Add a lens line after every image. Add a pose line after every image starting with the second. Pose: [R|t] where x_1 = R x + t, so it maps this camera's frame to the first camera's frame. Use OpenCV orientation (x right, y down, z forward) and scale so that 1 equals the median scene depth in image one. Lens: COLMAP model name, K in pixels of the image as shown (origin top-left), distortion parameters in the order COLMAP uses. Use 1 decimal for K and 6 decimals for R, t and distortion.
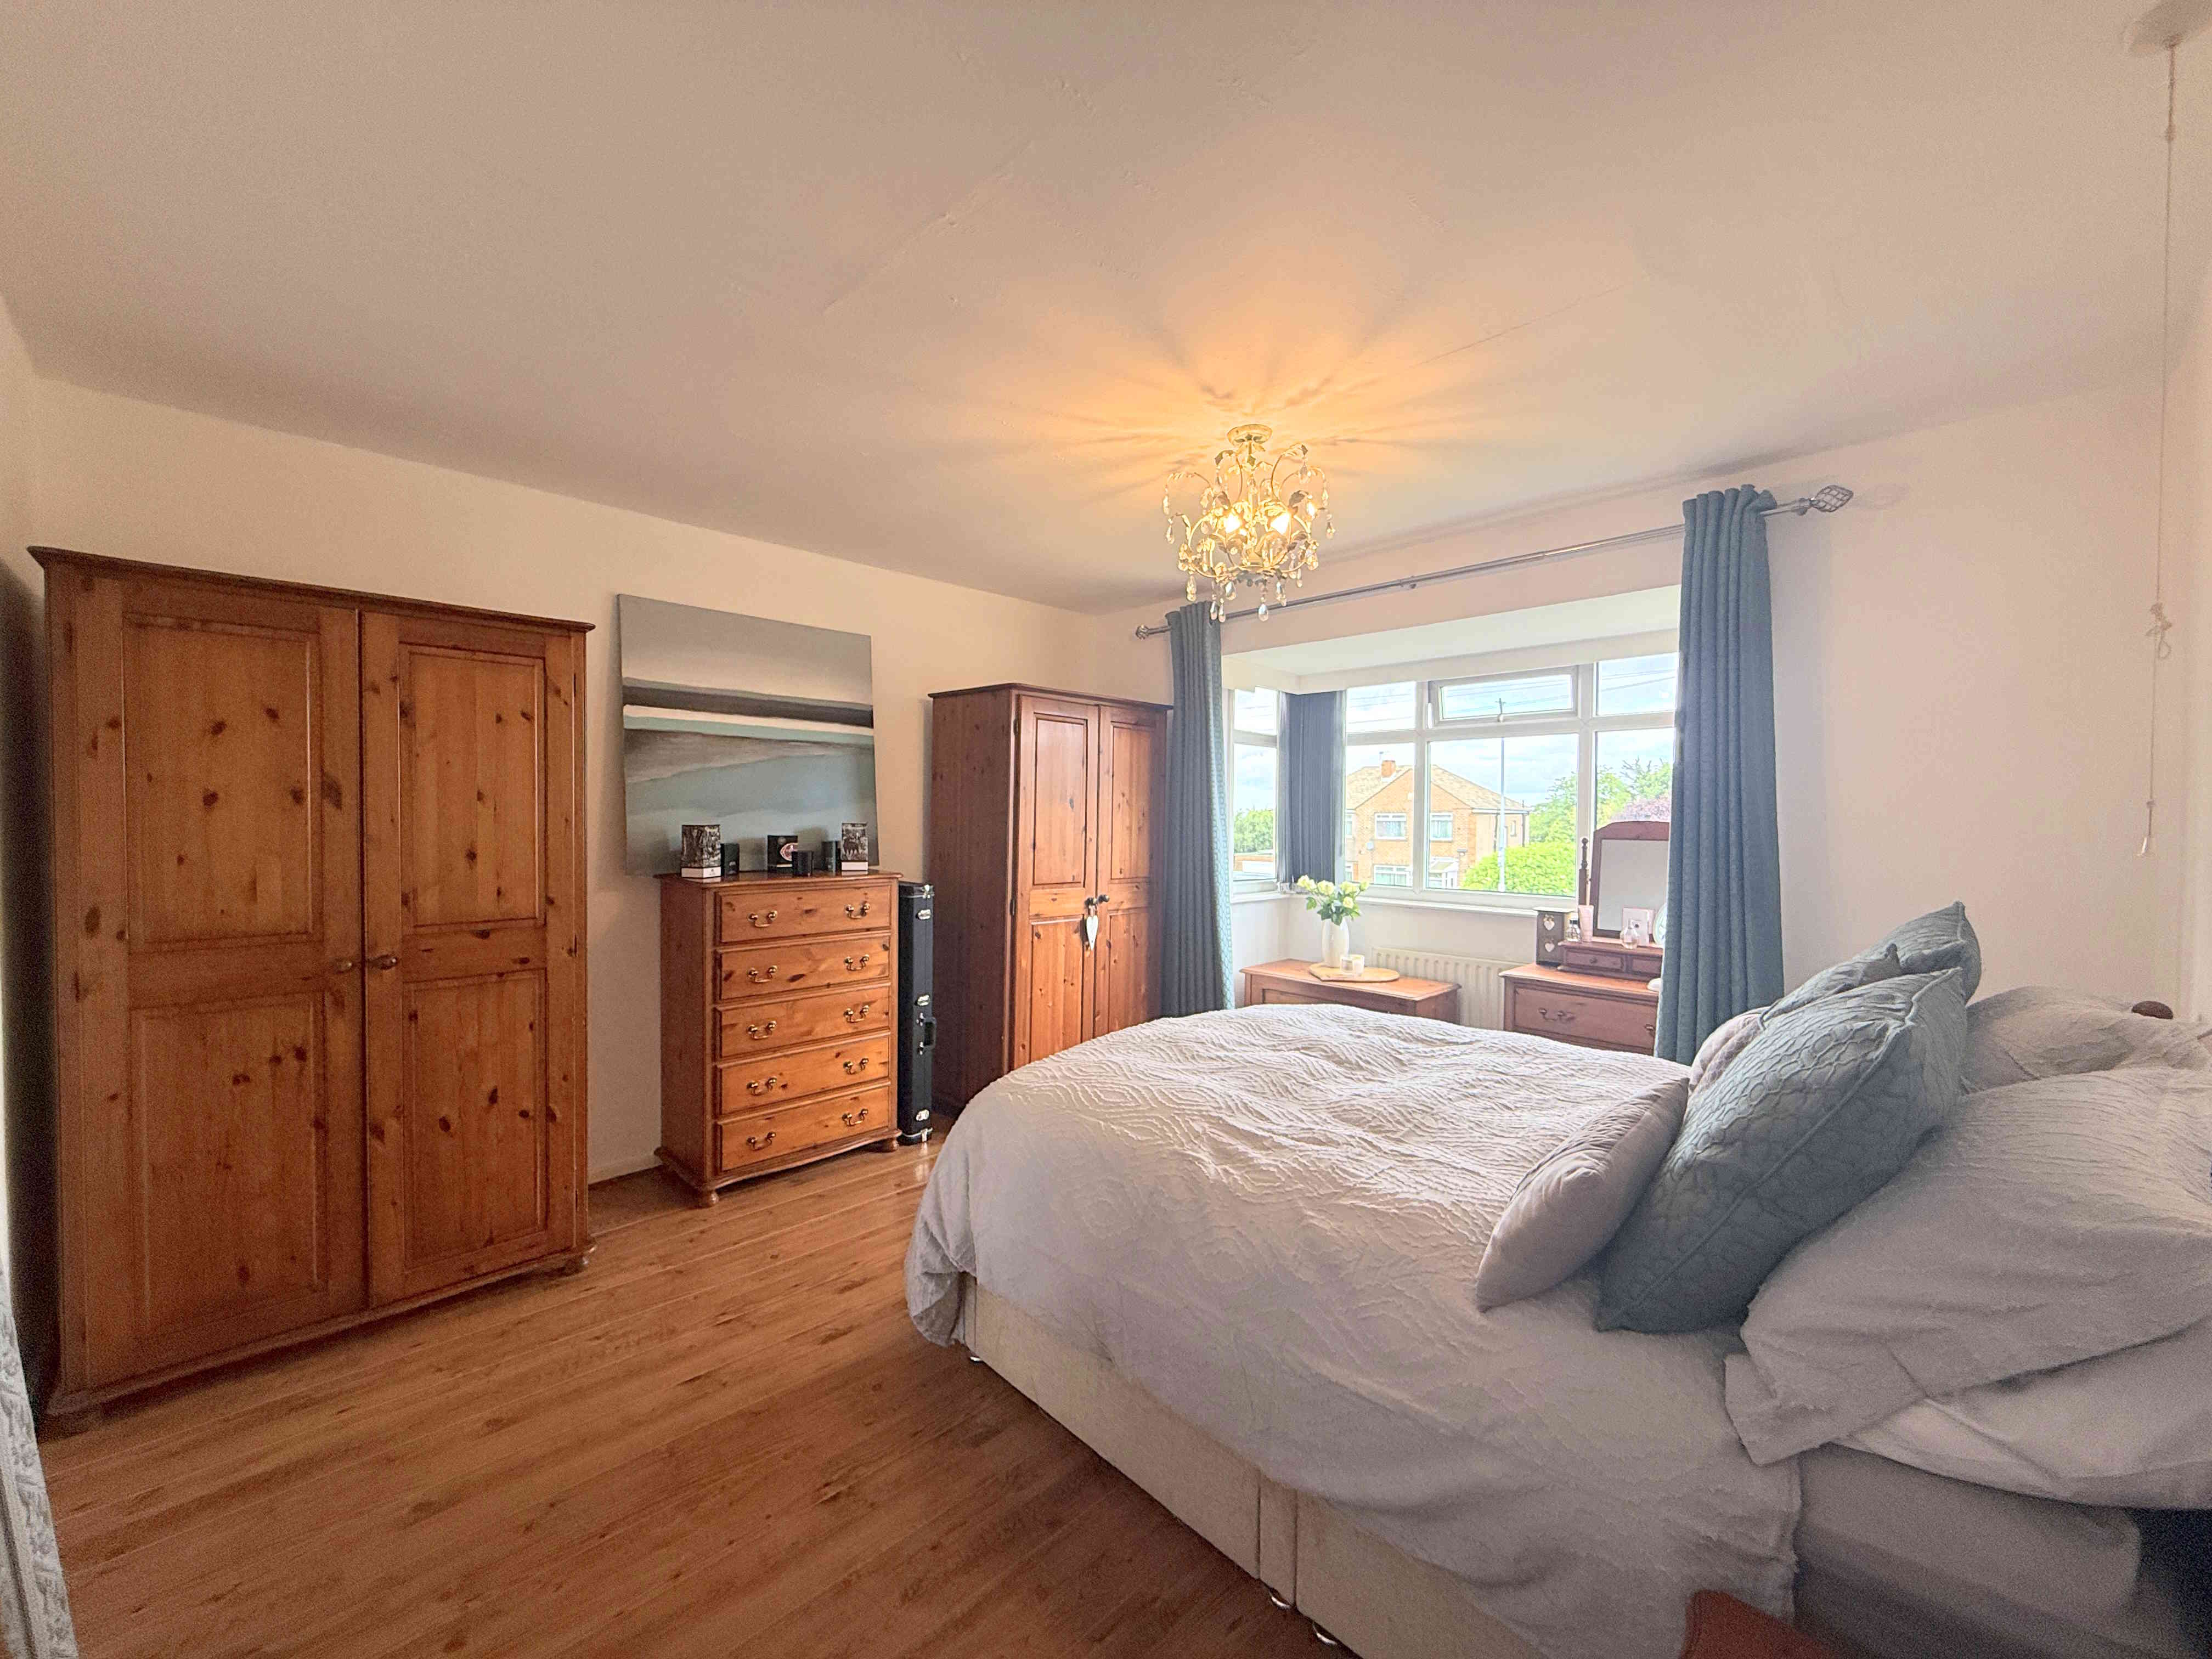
lens RADIAL K [[888.0, 0, 1106.0], [0, 888.0, 829.5], [0, 0, 1]] dist [-0.000944, -0.000009]
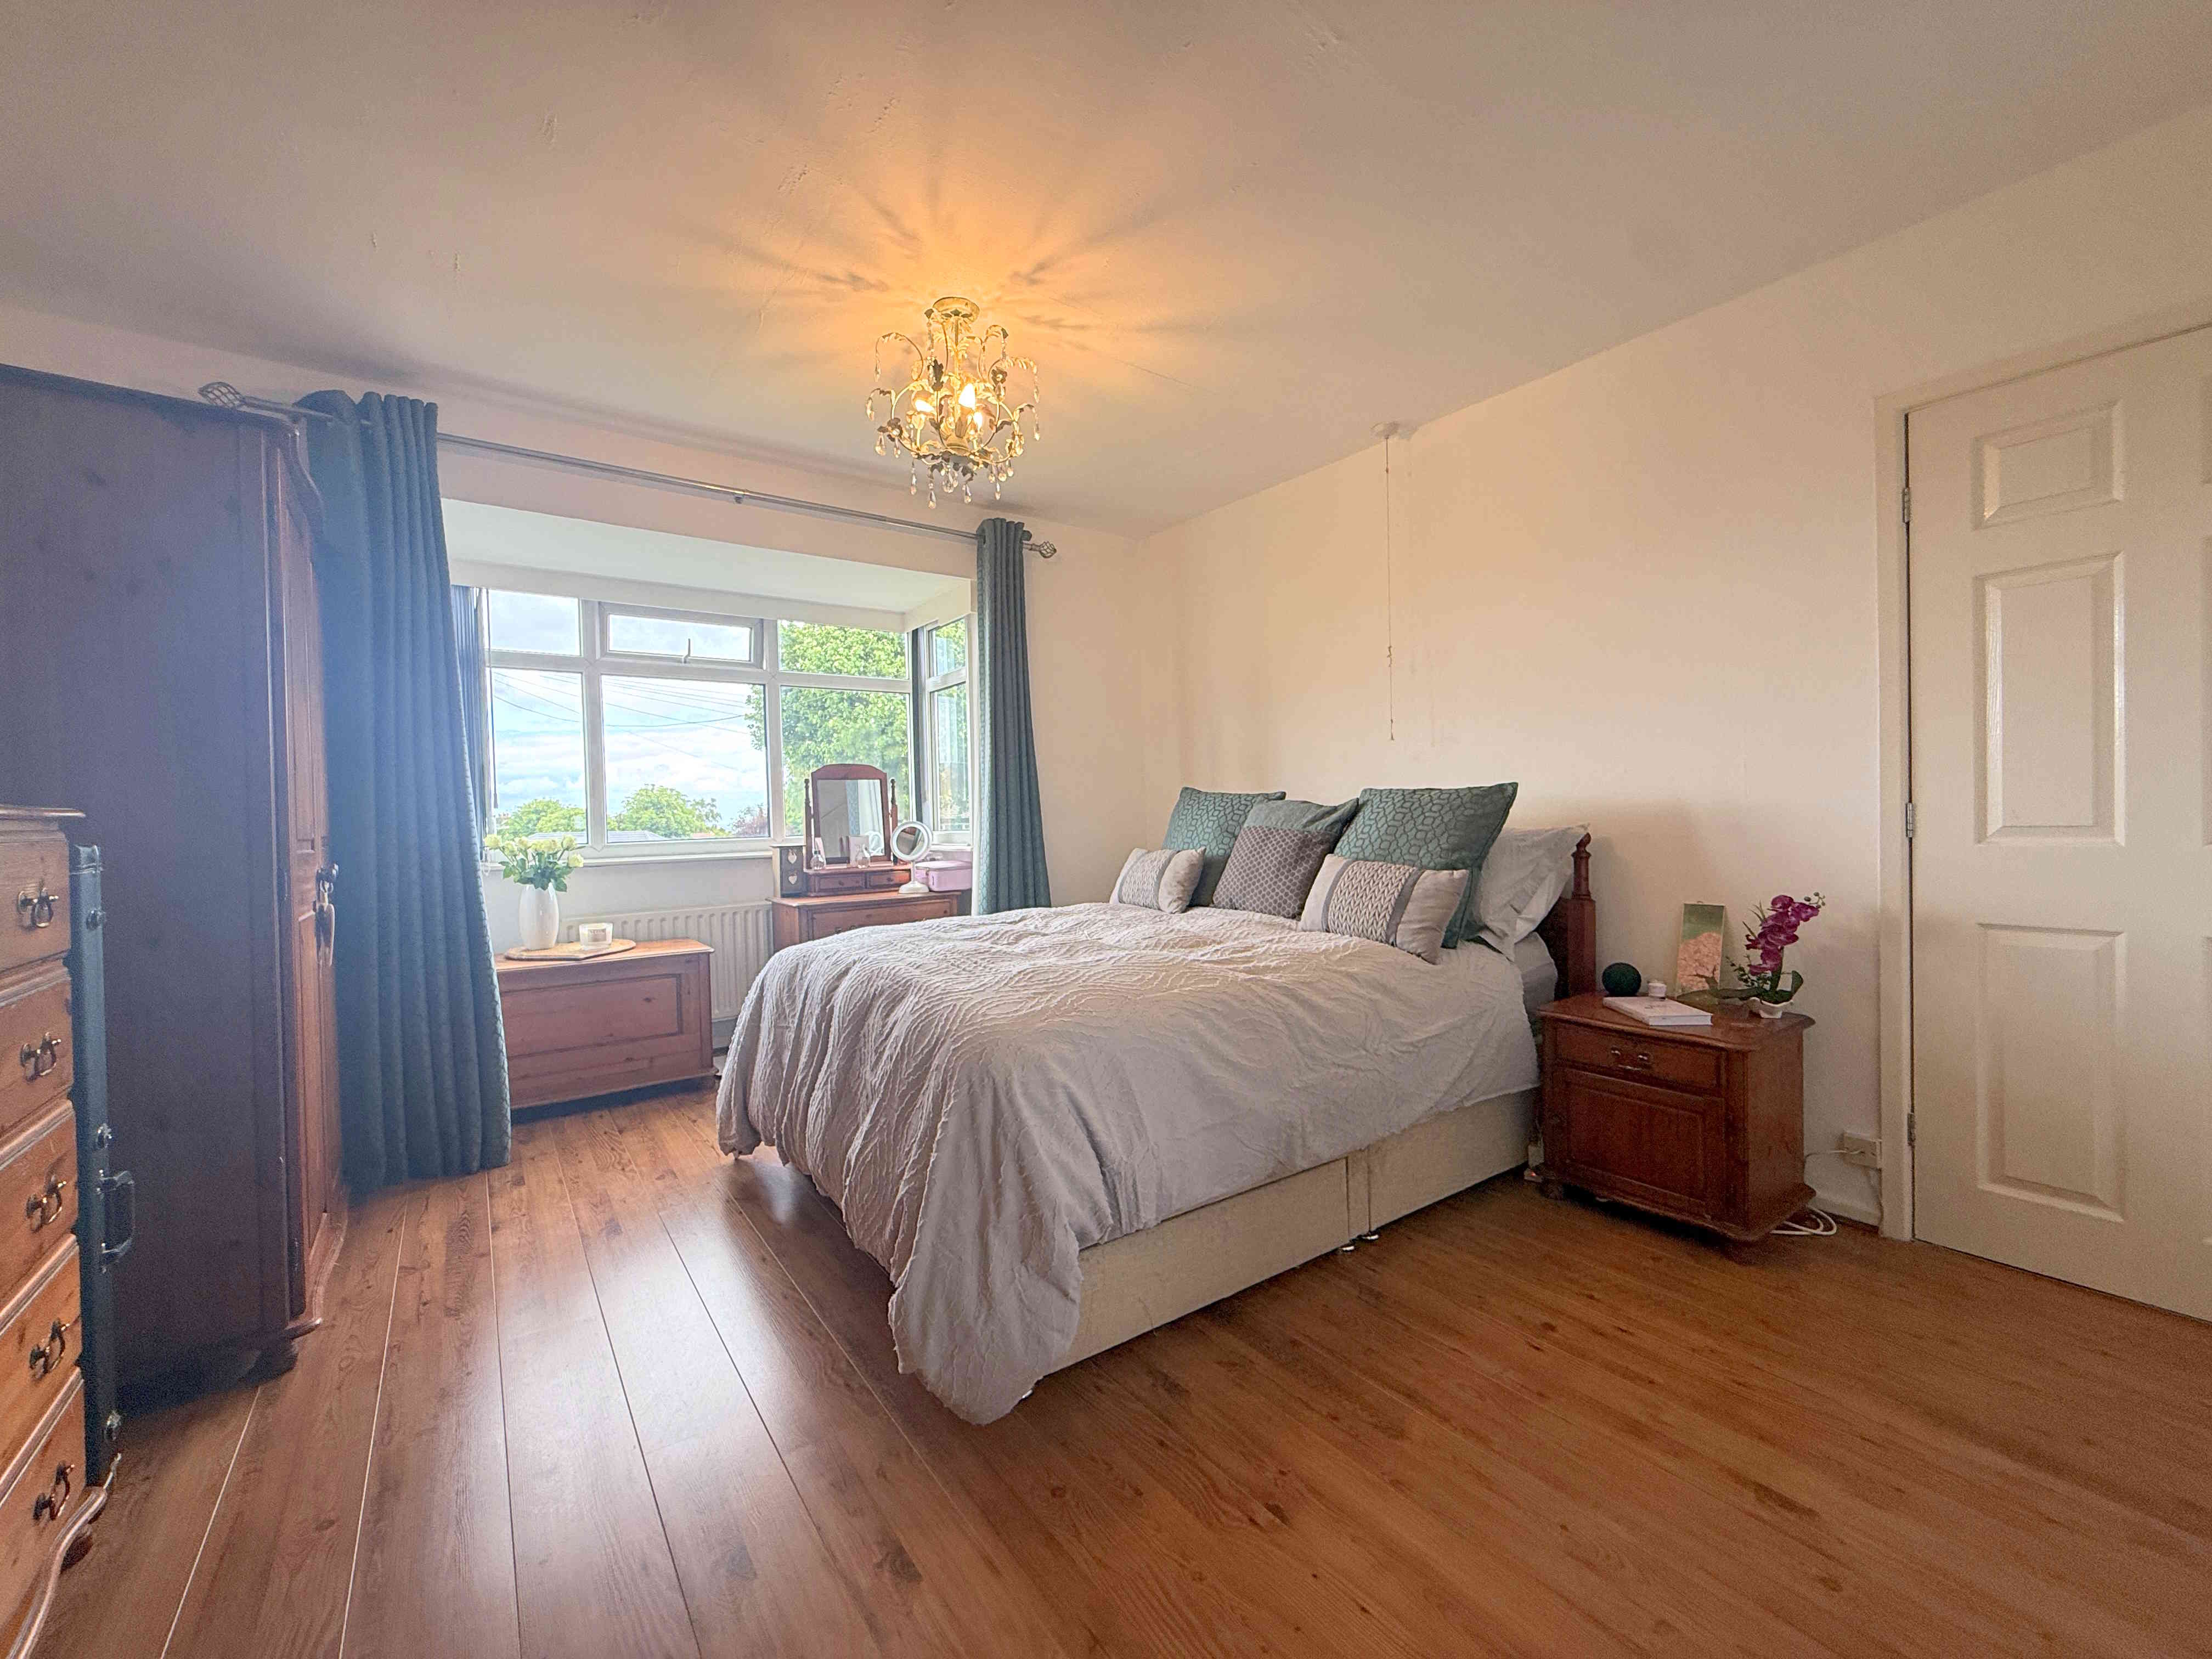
lens RADIAL K [[881.2, 0, 1098.9], [0, 881.2, 830.8], [0, 0, 1]] dist [-0.000013, -0.000027]
pose [[0.139786, -0.027121, 0.989810, -0.509447], [0.040260, 0.998954, 0.021686, 0.066506], [-0.989363, 0.036818, 0.140731, 0.486430]]
